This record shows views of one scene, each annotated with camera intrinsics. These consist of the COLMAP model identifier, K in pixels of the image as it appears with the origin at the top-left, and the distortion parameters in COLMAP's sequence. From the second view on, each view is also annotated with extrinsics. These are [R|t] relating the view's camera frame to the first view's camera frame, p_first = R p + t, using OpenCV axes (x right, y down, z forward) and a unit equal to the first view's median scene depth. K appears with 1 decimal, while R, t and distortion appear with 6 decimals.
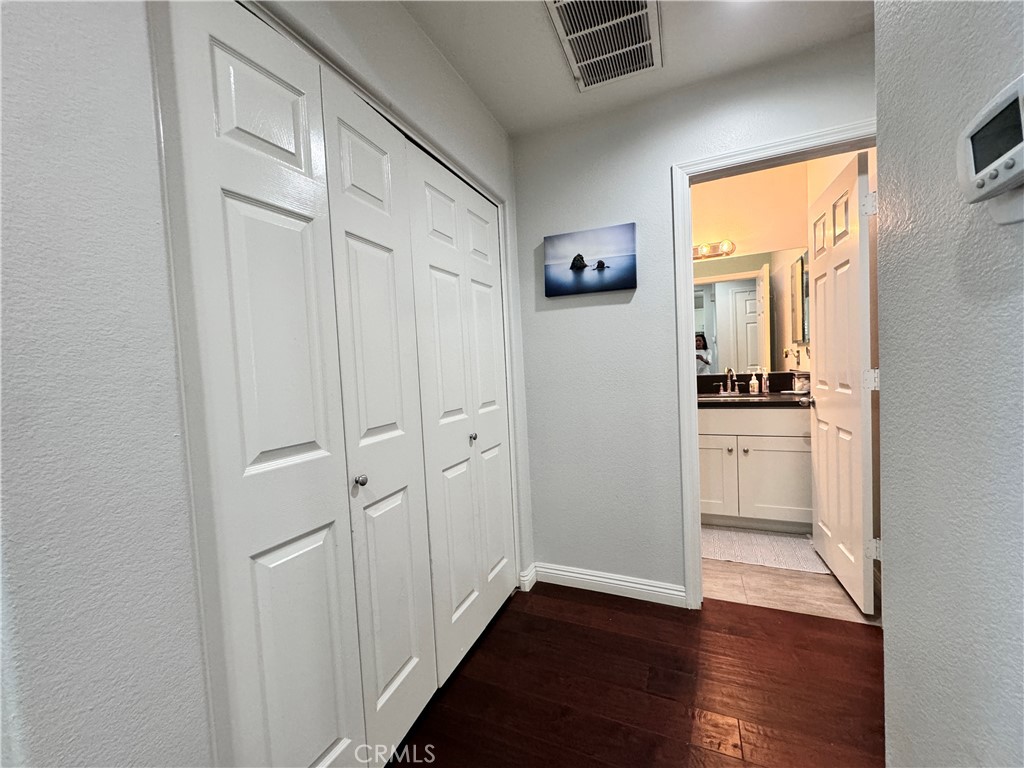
lens RADIAL K [[408.7, 0, 512.0], [0, 408.7, 384.0], [0, 0, 1]] dist [-0.001259, 0.000286]
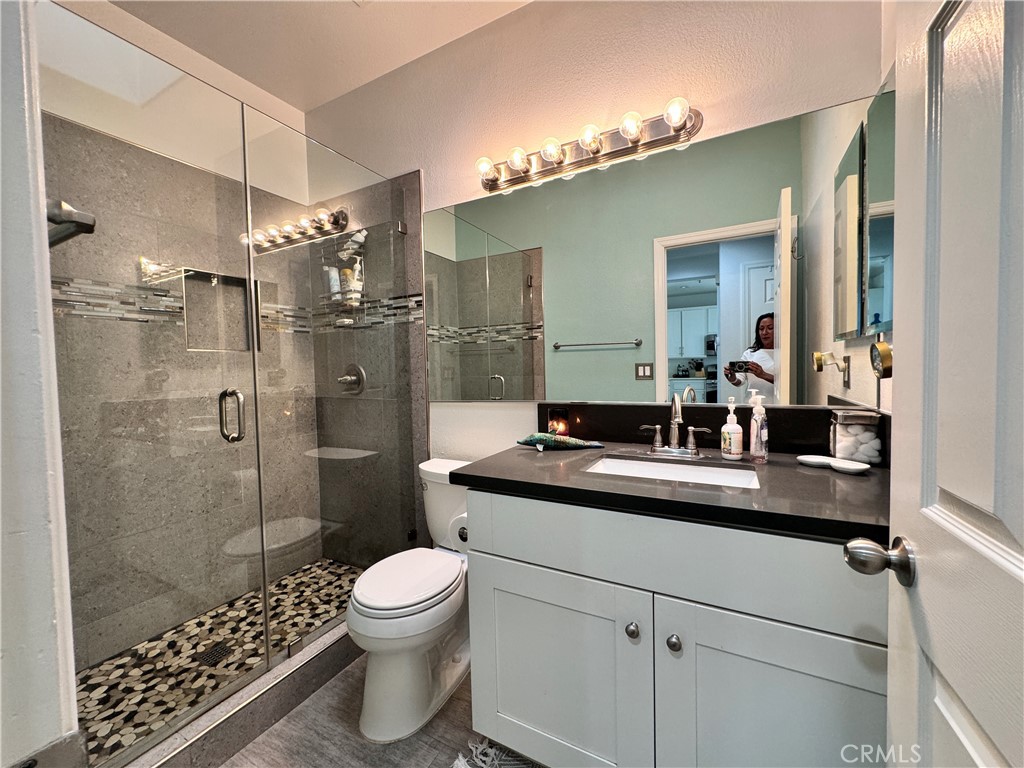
lens RADIAL K [[408.7, 0, 512.0], [0, 408.7, 384.0], [0, 0, 1]] dist [-0.001259, 0.000286]
pose [[0.996477, 0.029177, -0.078631, 0.401130], [-0.030249, 0.999464, -0.012484, -0.037805], [0.078224, 0.014818, 0.996826, 0.568334]]
